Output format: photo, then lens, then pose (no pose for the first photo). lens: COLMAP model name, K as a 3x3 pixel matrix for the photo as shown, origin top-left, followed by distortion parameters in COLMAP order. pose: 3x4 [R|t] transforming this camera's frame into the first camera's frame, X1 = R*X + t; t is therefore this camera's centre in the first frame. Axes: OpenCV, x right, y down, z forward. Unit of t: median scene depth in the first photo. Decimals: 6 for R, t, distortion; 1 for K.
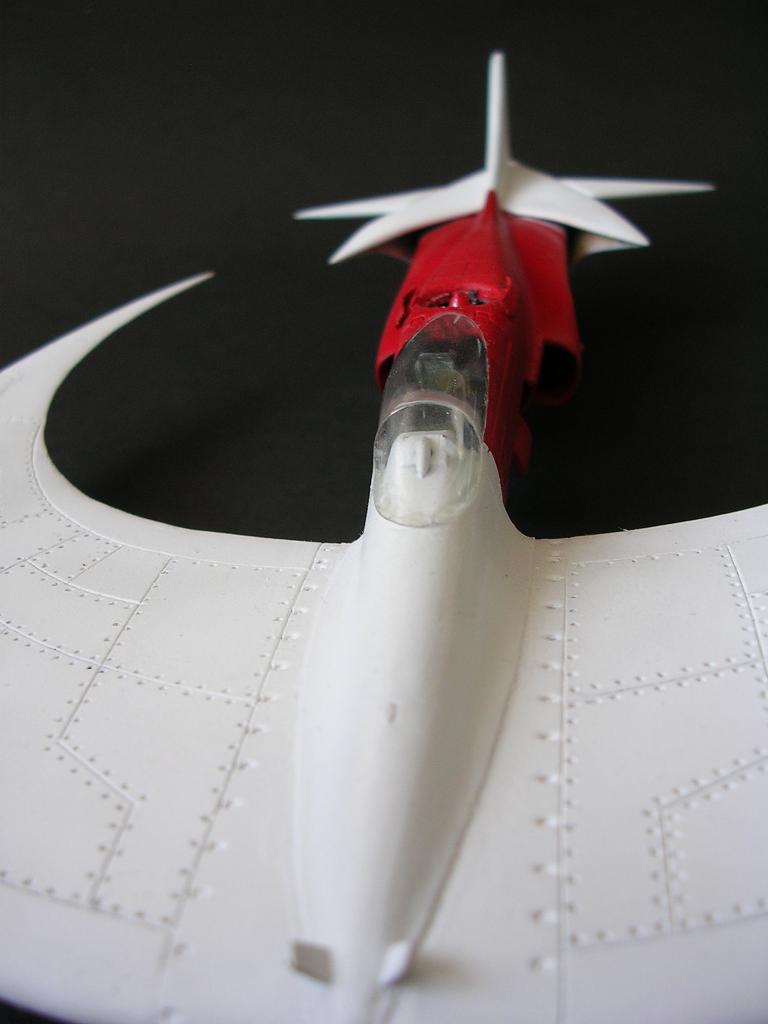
lens RADIAL K [[1126.1, 0, 385.9], [0, 1126.1, 538.4], [0, 0, 1]] dist [-0.158715, 0.000000]
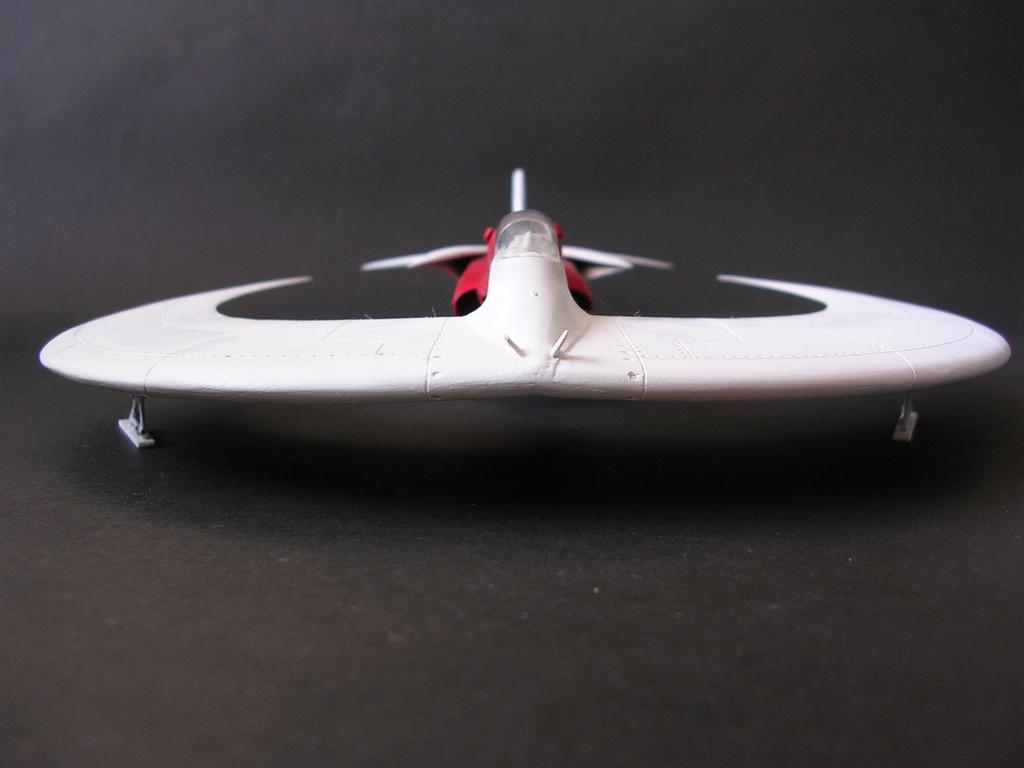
lens RADIAL K [[1126.1, 0, 515.0], [0, 1126.1, 383.8], [0, 0, 1]] dist [-0.158715, 0.000000]
pose [[0.984509, 0.083615, 0.154115, -0.230555], [-0.024602, 0.936147, -0.350747, 0.720471], [-0.173602, 0.341521, 0.923702, -0.507892]]
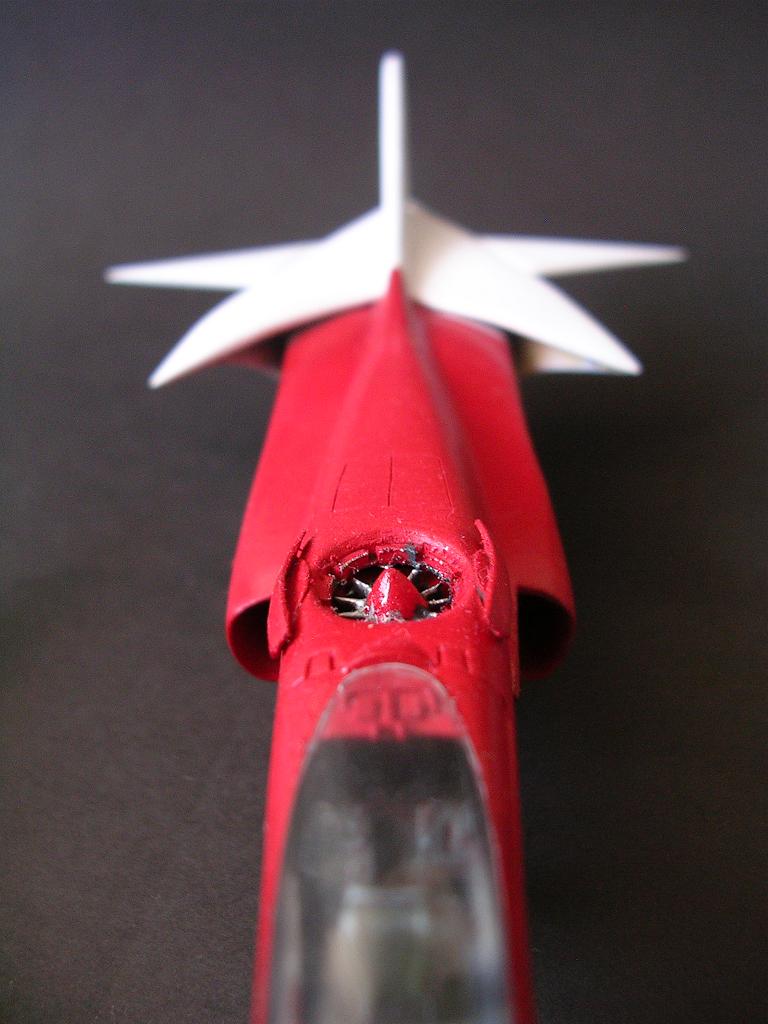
lens RADIAL K [[1126.1, 0, 384.7], [0, 1126.1, 511.5], [0, 0, 1]] dist [-0.158715, 0.000000]
pose [[0.989883, 0.002576, 0.141860, -0.015651], [-0.001987, 0.999989, -0.004295, -0.324648], [-0.141870, 0.003970, 0.989877, 0.650337]]
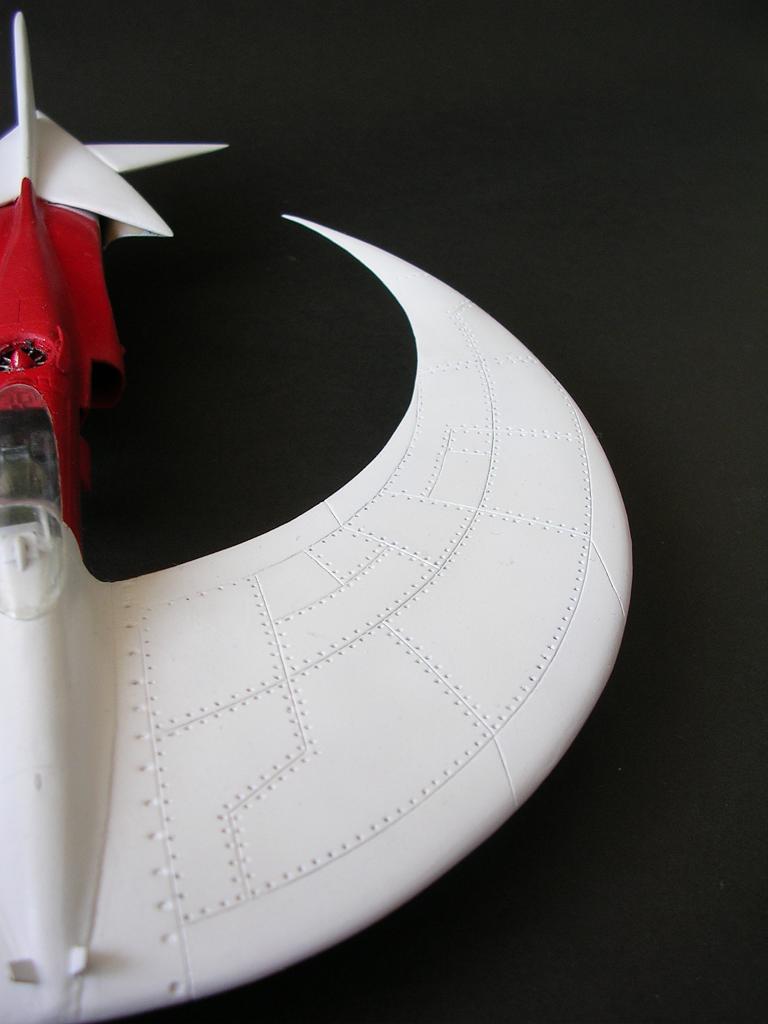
lens RADIAL K [[1126.1, 0, 378.5], [0, 1126.1, 522.0], [0, 0, 1]] dist [-0.158715, 0.000000]
pose [[0.919574, -0.131318, 0.370322, -0.053152], [0.071599, 0.982721, 0.170684, -0.283359], [-0.386337, -0.130442, 0.913087, -0.300034]]
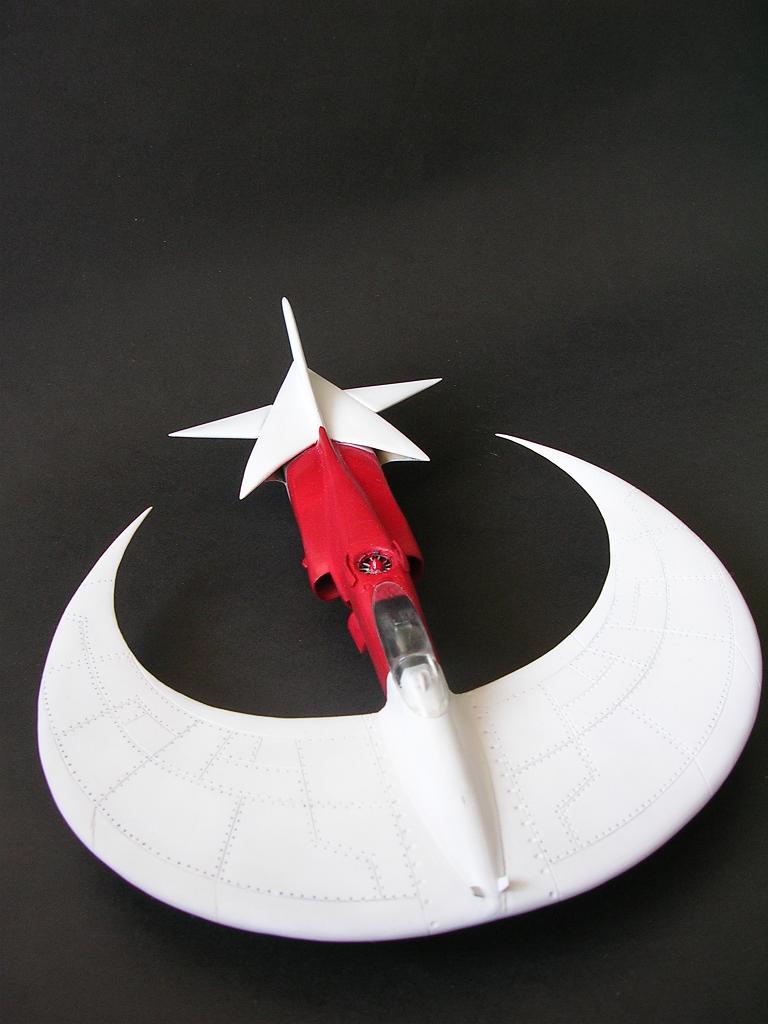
lens RADIAL K [[1126.1, 0, 385.0], [0, 1126.1, 509.9], [0, 0, 1]] dist [-0.158715, 0.000000]
pose [[0.938081, -0.183694, 0.293702, -0.635225], [0.174158, 0.982976, 0.058537, -0.551966], [-0.299455, -0.003761, 0.954103, -1.154865]]
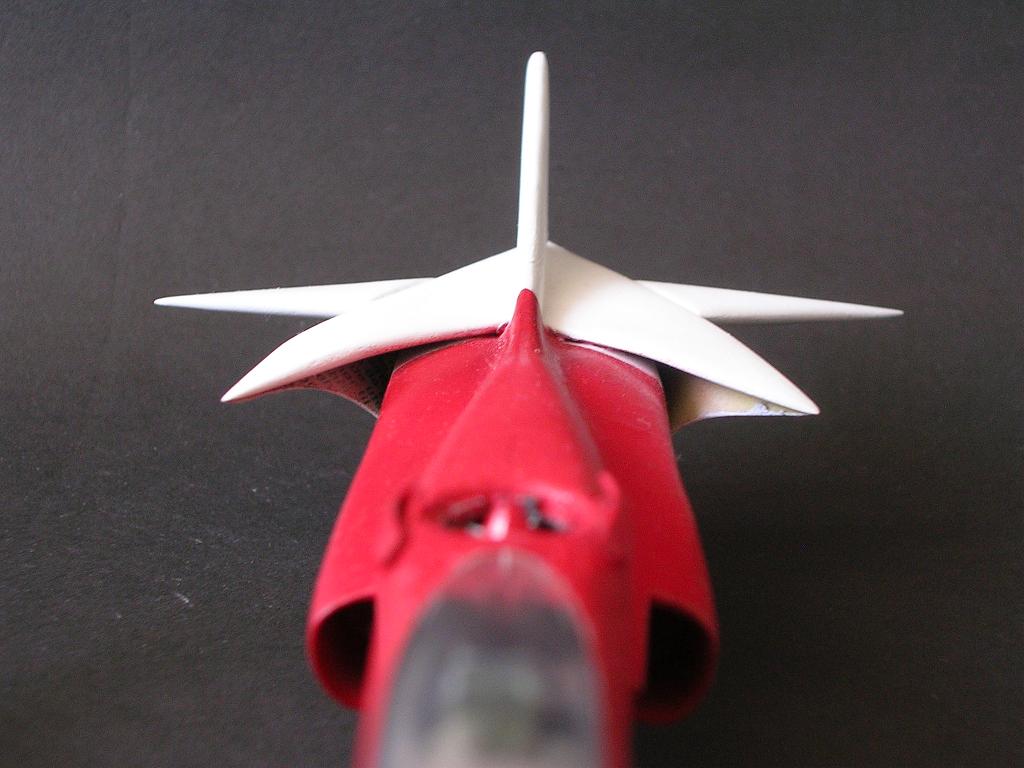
lens RADIAL K [[1825.4, 0, 517.0], [0, 1825.4, 385.6], [0, 0, 1]] dist [-0.048461, 0.000000]
pose [[0.986744, 0.083758, 0.139000, -0.063251], [-0.048334, 0.969326, -0.240979, -0.101779], [-0.154921, 0.231066, 0.960525, 0.286693]]
